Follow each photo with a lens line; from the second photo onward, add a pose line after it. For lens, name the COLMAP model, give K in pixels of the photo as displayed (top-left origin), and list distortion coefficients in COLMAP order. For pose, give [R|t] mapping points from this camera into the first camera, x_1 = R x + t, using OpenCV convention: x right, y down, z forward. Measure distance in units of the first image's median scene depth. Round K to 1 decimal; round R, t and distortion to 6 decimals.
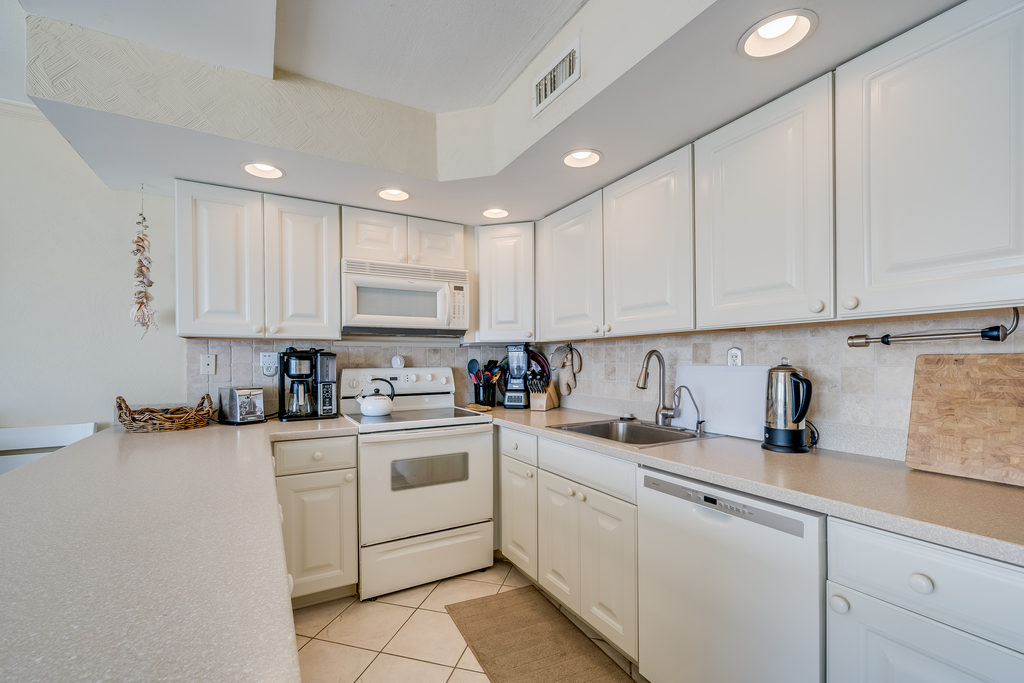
lens RADIAL K [[435.8, 0, 504.7], [0, 435.8, 367.2], [0, 0, 1]] dist [-0.002506, 0.000317]
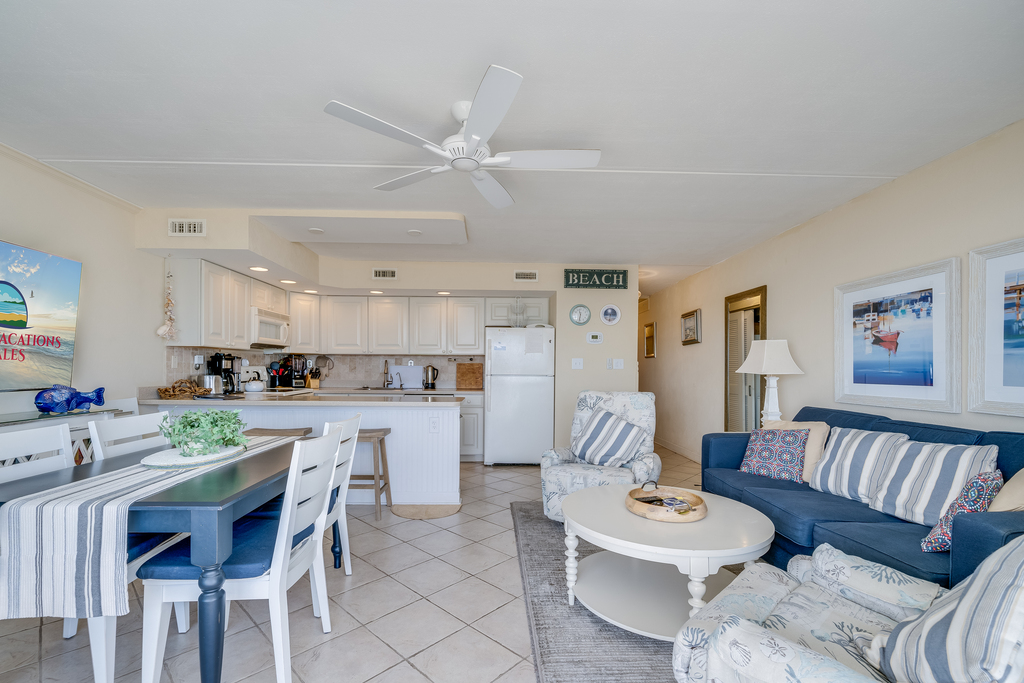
lens RADIAL K [[435.8, 0, 506.8], [0, 435.8, 370.7], [0, 0, 1]] dist [-0.002506, 0.000317]
pose [[0.453951, -0.000710, 0.891026, -1.699875], [0.001446, 0.999999, 0.000060, 0.028655], [-0.891025, 0.001261, 0.453952, -0.900552]]
